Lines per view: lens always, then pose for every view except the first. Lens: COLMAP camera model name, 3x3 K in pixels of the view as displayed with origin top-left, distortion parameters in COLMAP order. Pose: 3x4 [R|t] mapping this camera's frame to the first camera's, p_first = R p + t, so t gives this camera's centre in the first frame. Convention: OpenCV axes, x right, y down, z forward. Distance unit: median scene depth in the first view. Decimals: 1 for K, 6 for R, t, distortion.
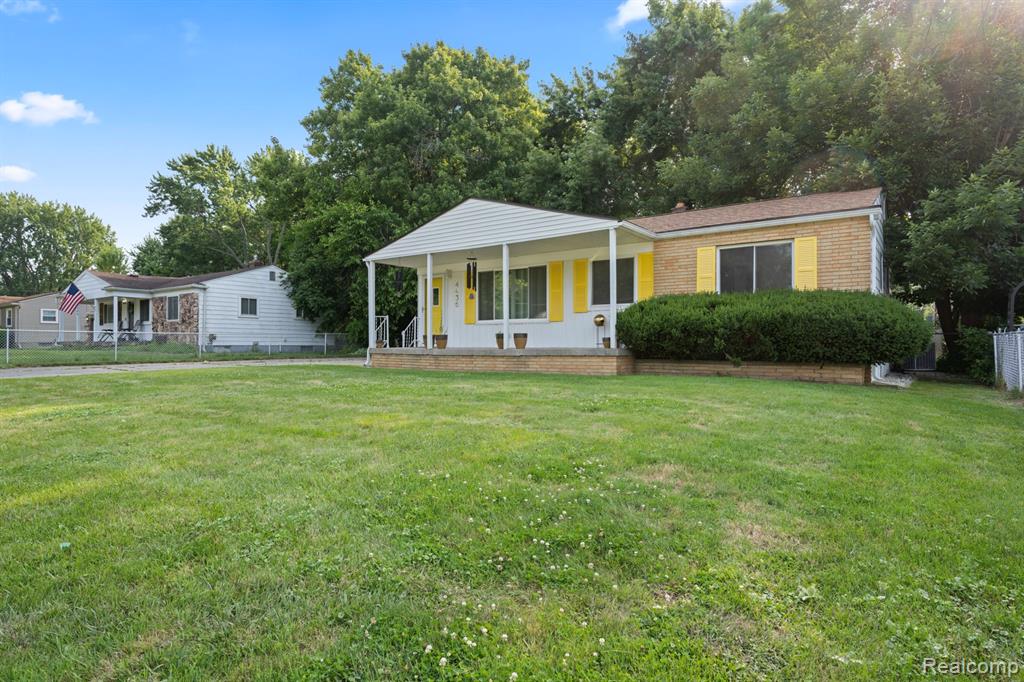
lens RADIAL K [[592.9, 0, 512.8], [0, 592.9, 347.6], [0, 0, 1]] dist [0.003312, -0.001879]
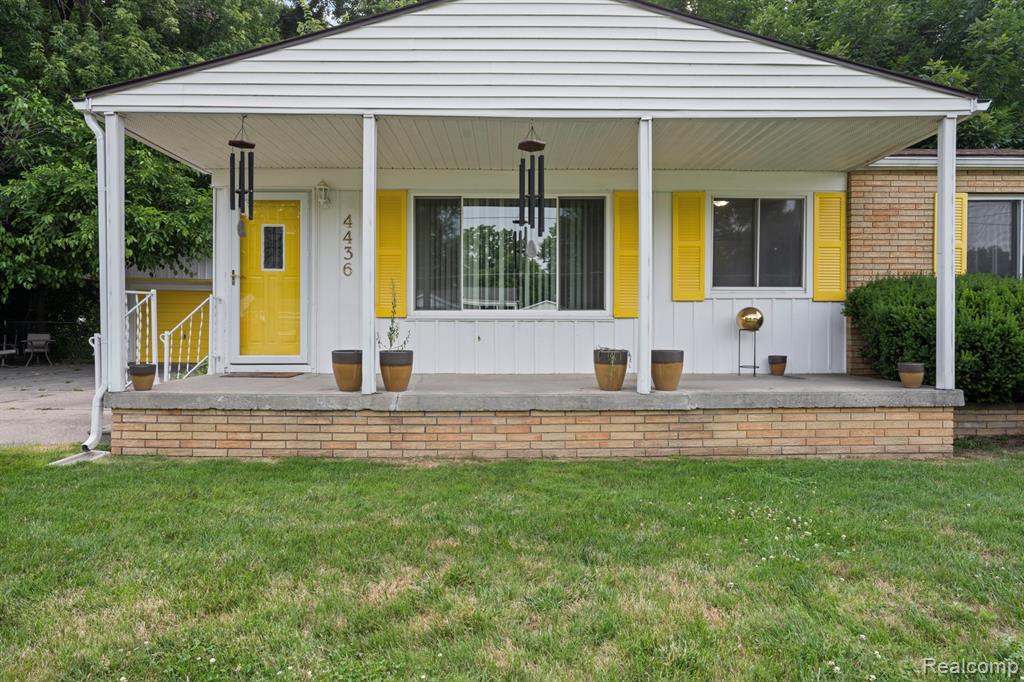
lens RADIAL K [[592.9, 0, 519.8], [0, 592.9, 323.5], [0, 0, 1]] dist [0.003312, -0.001879]
pose [[0.792701, 0.006245, 0.609578, -0.279525], [-0.000092, 0.999949, -0.010123, -0.034503], [-0.609610, 0.007969, 0.792661, 0.672503]]
